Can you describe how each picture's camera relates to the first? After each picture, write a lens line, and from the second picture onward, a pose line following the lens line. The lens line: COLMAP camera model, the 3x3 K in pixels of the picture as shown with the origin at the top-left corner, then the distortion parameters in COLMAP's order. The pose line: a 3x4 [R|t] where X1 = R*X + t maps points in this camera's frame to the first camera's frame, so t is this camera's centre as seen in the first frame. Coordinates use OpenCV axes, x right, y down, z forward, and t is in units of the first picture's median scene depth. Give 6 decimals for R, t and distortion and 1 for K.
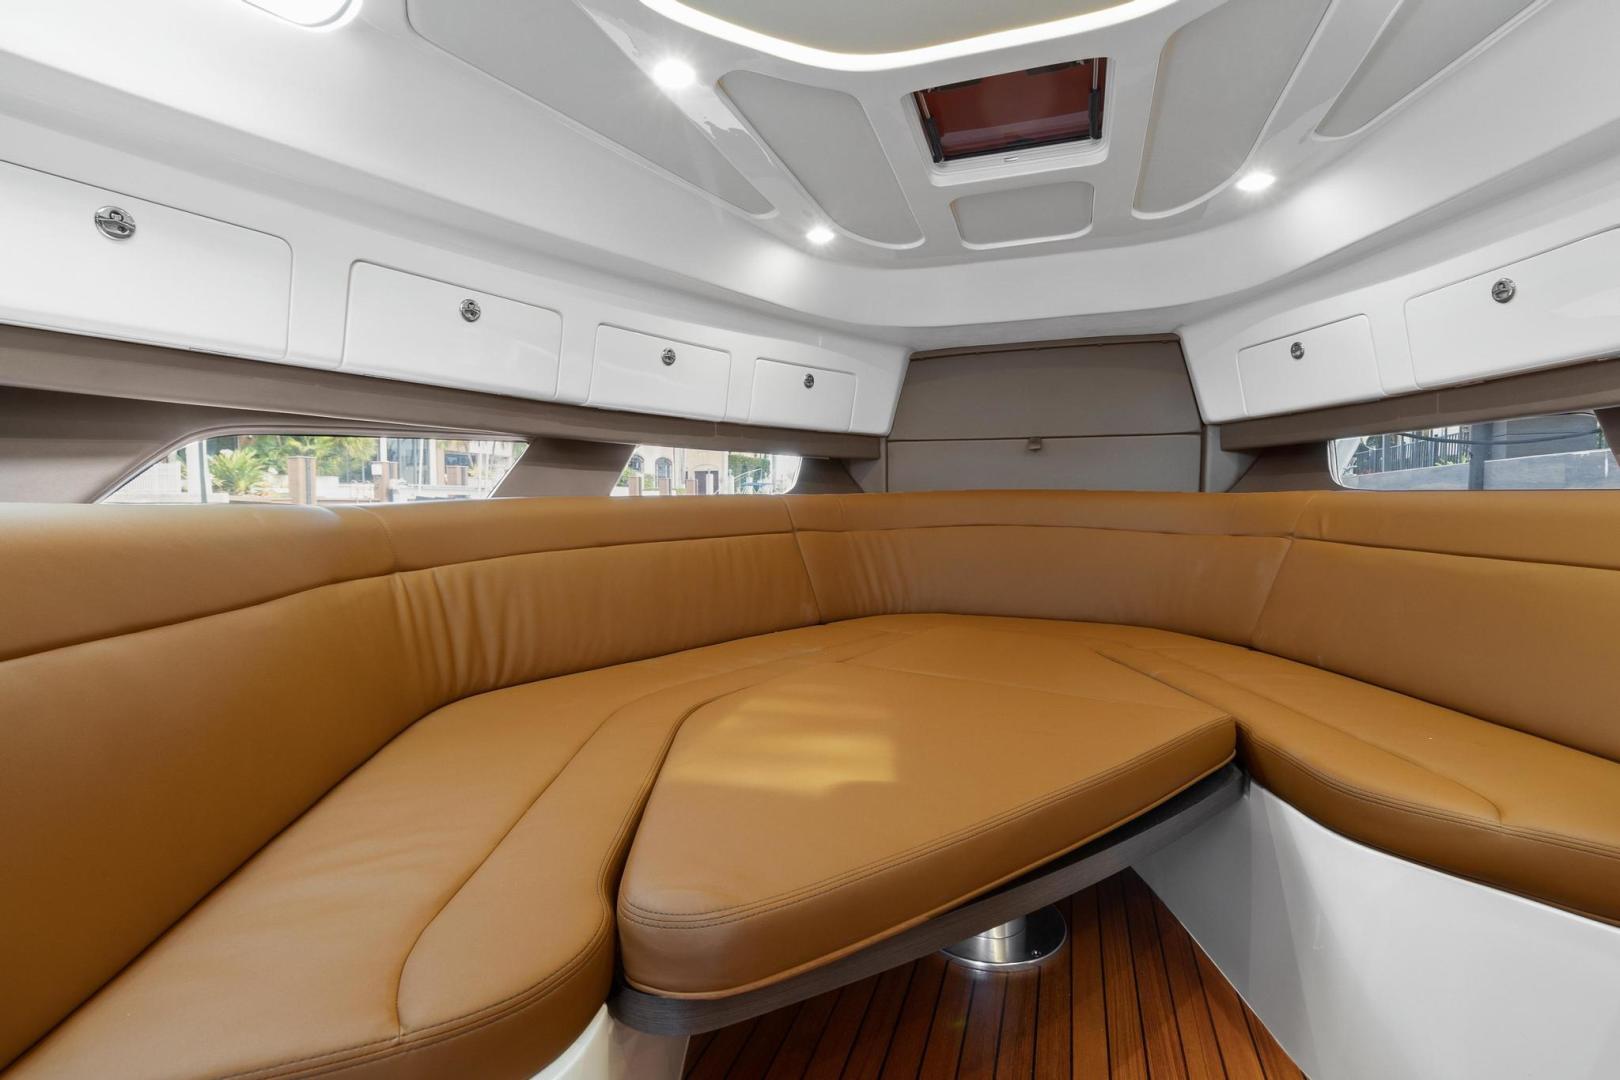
lens RADIAL K [[744.9, 0, 817.0], [0, 744.9, 539.9], [0, 0, 1]] dist [0.004156, 0.000429]
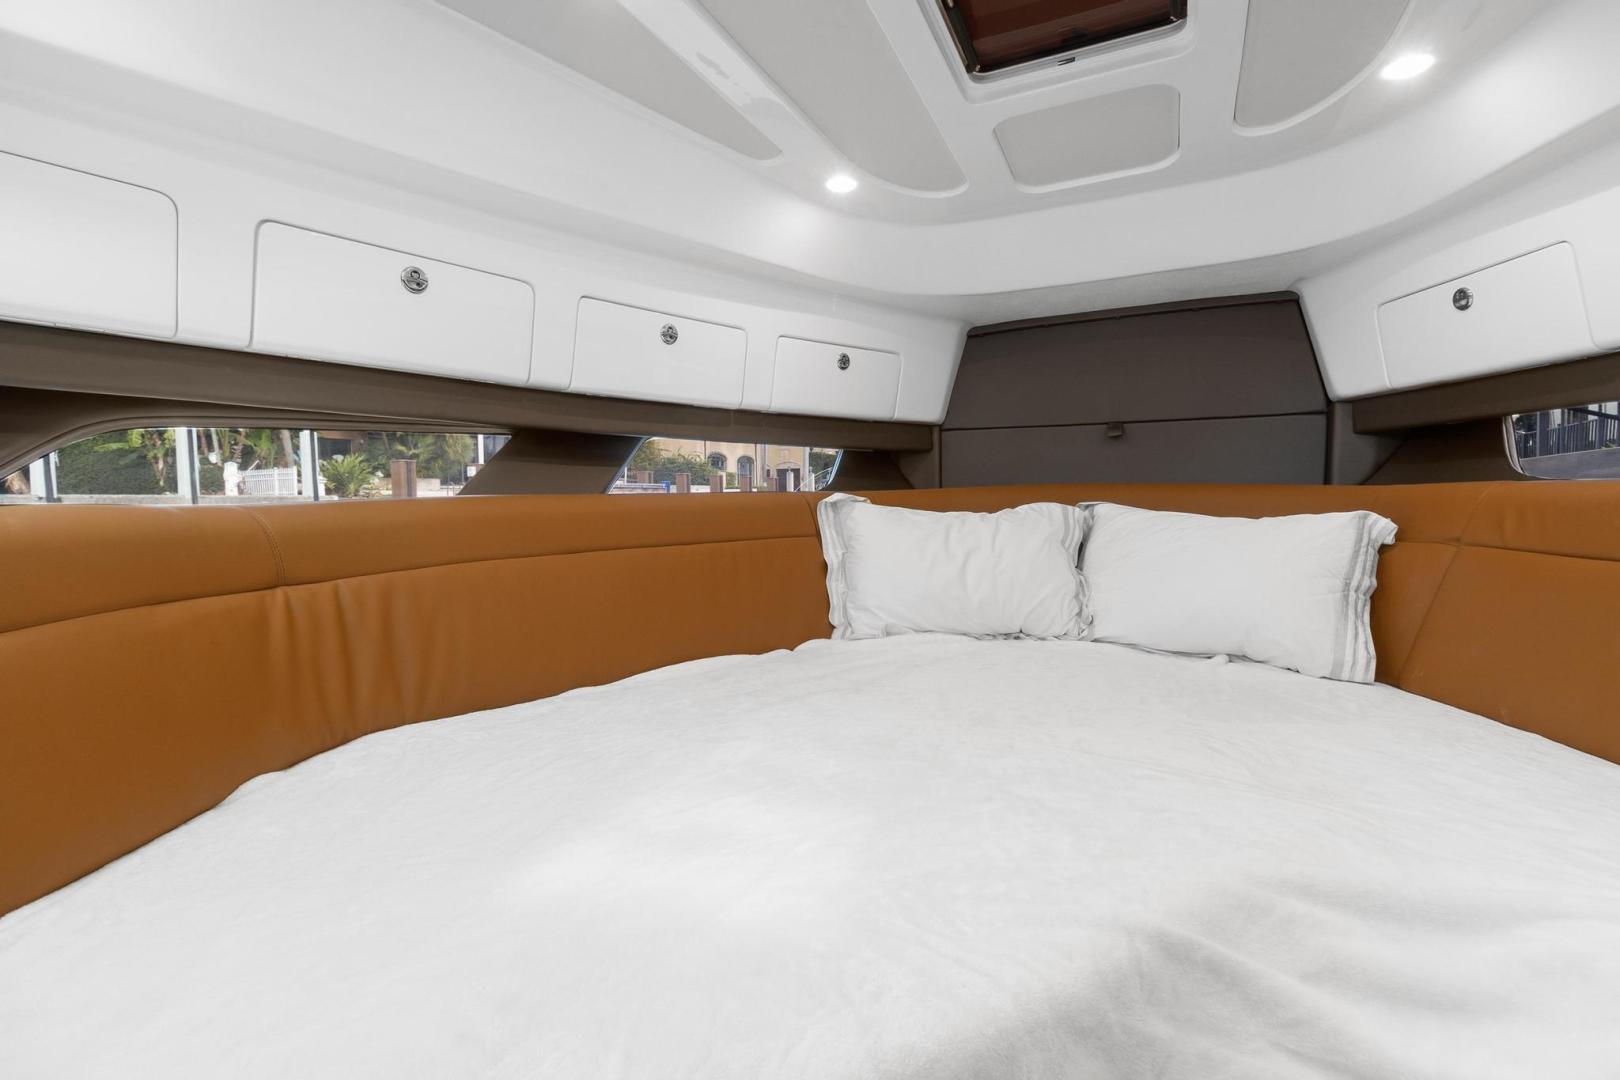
lens RADIAL K [[744.9, 0, 817.0], [0, 744.9, 539.9], [0, 0, 1]] dist [0.004156, 0.000429]
pose [[0.992328, 0.000708, -0.123632, 0.080264], [-0.000510, 0.999999, 0.001630, -0.006711], [0.123633, -0.001554, 0.992327, 0.154320]]
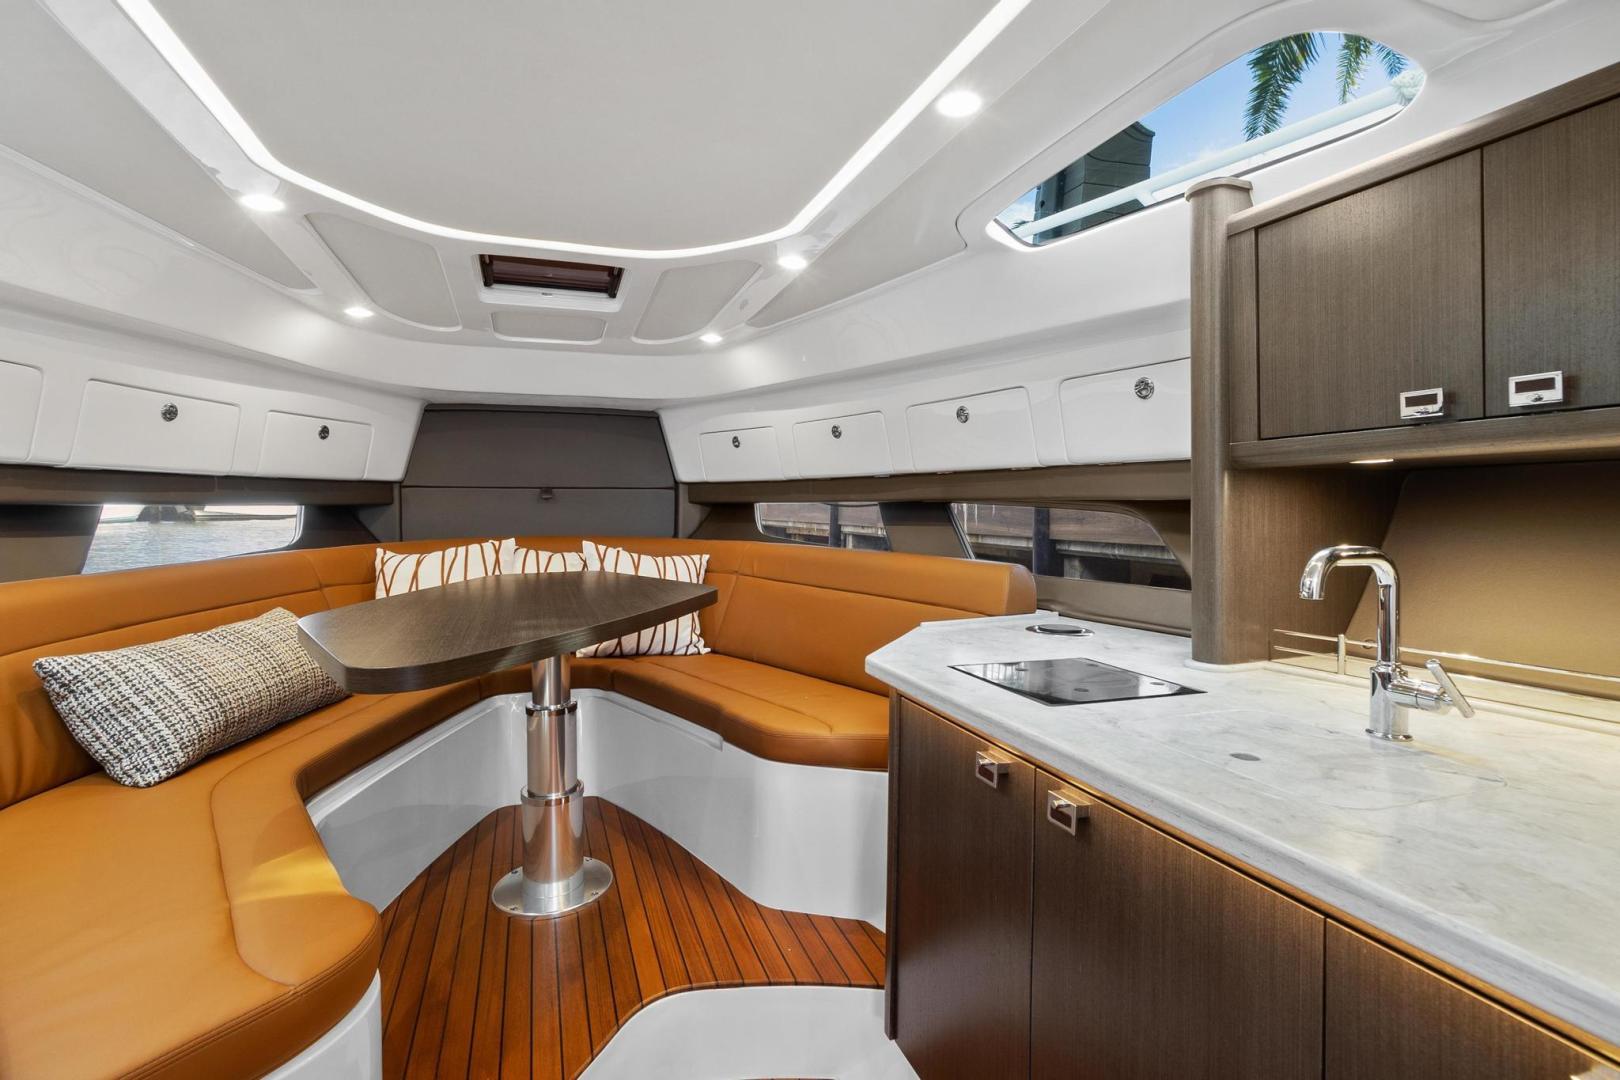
lens RADIAL K [[771.6, 0, 820.0], [0, 771.6, 503.3], [0, 0, 1]] dist [0.003907, -0.000571]
pose [[0.774898, 0.002629, 0.632081, -0.179881], [0.030096, 0.998704, -0.041050, -0.066874], [-0.631370, 0.050832, 0.773814, -0.259830]]
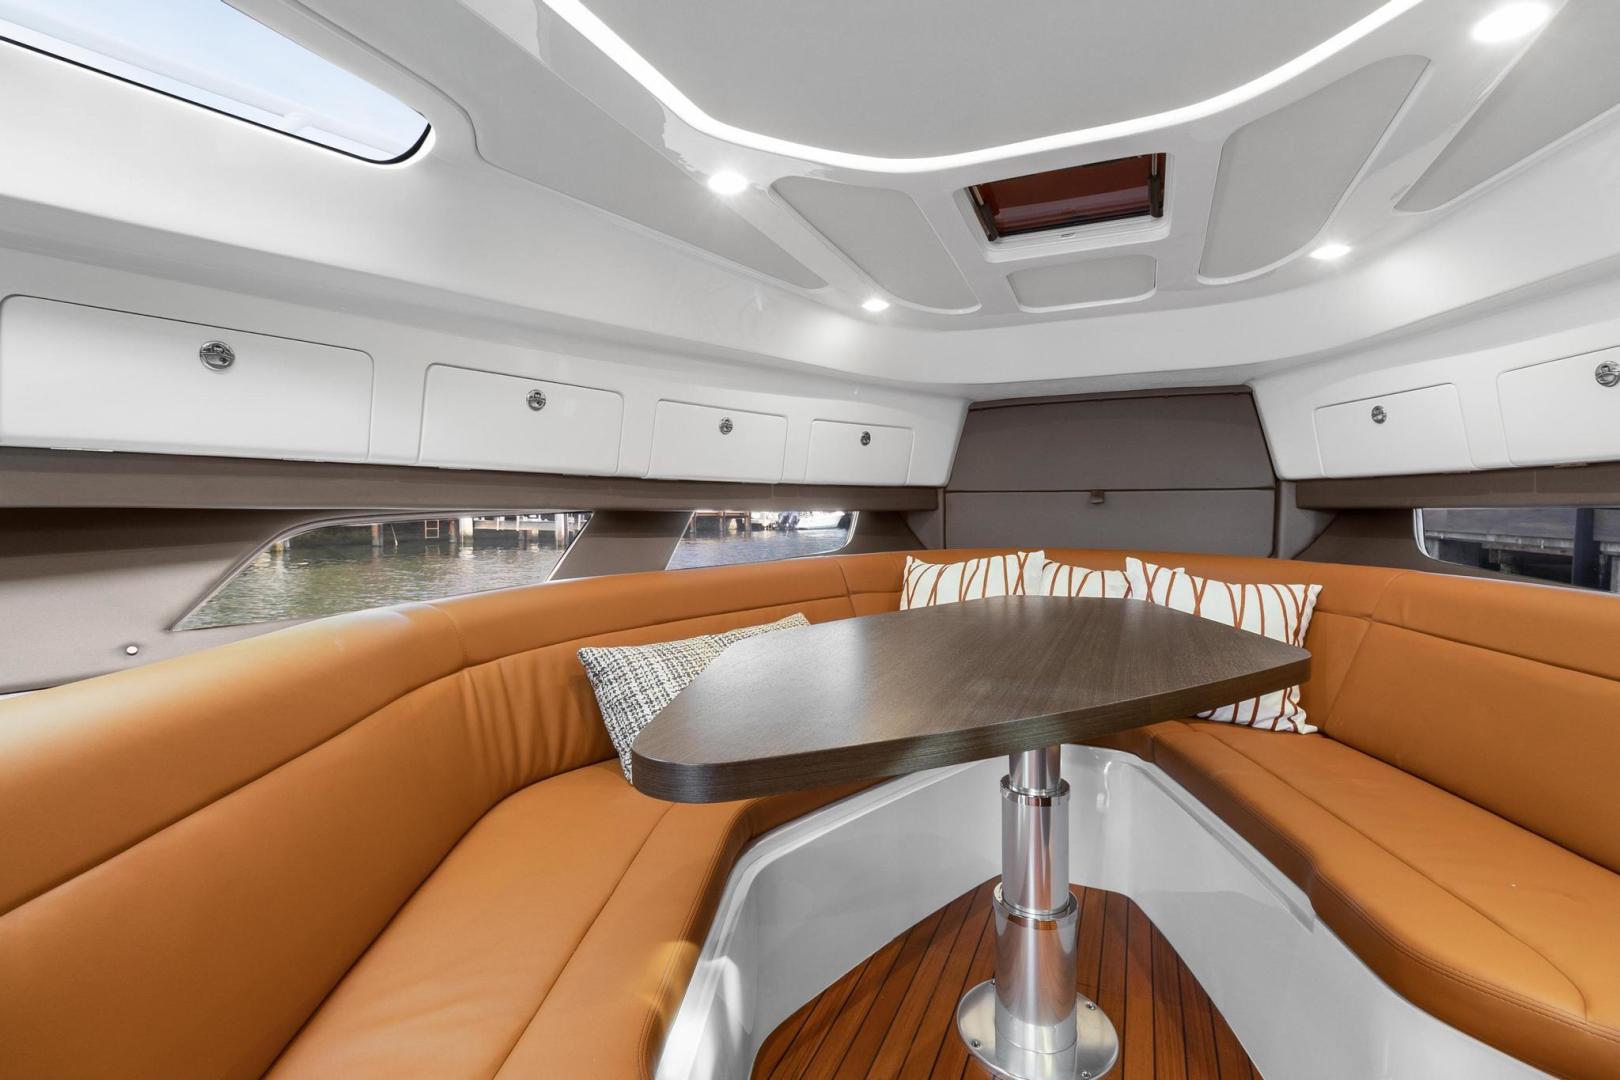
lens RADIAL K [[744.9, 0, 817.0], [0, 744.9, 539.9], [0, 0, 1]] dist [0.004156, 0.000429]
pose [[0.996363, 0.005725, -0.085014, 0.012755], [-0.006438, 0.999946, -0.008114, -0.081724], [0.084963, 0.008632, 0.996347, -0.006615]]
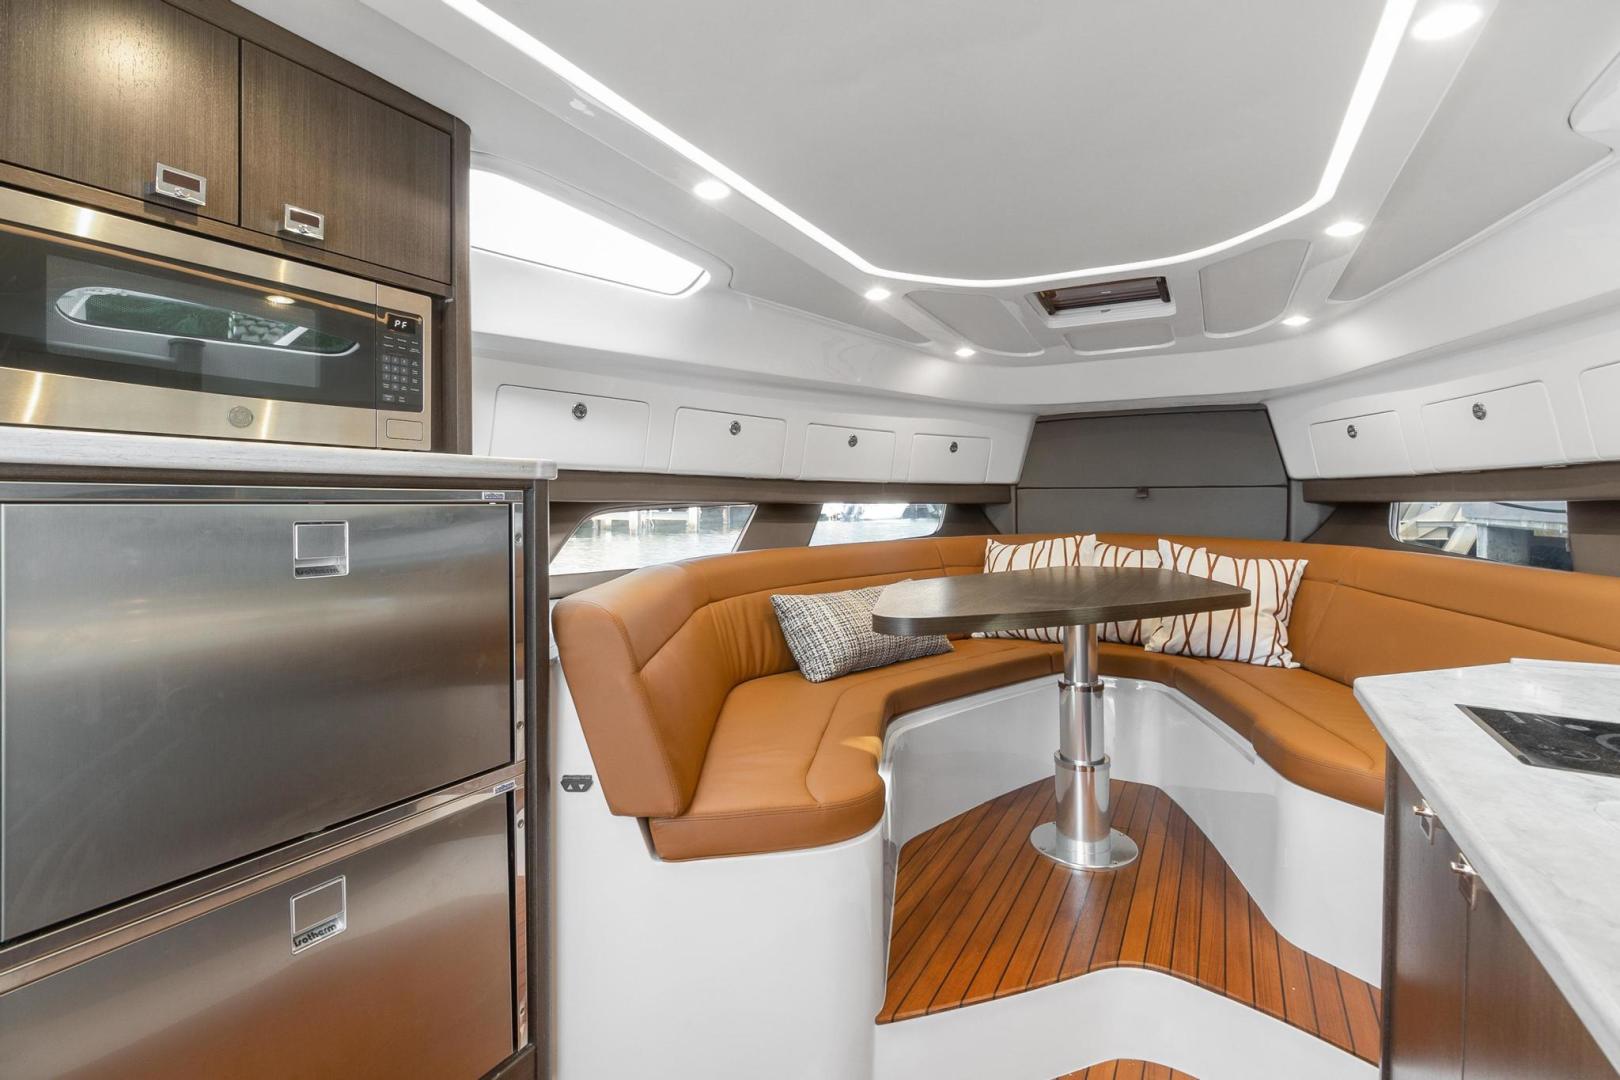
lens RADIAL K [[771.6, 0, 820.0], [0, 771.6, 503.3], [0, 0, 1]] dist [0.003907, -0.000571]
pose [[0.987416, 0.003413, -0.158106, -0.032848], [-0.011061, 0.998809, -0.047518, -0.060990], [0.157756, 0.048668, 0.986278, -0.412981]]
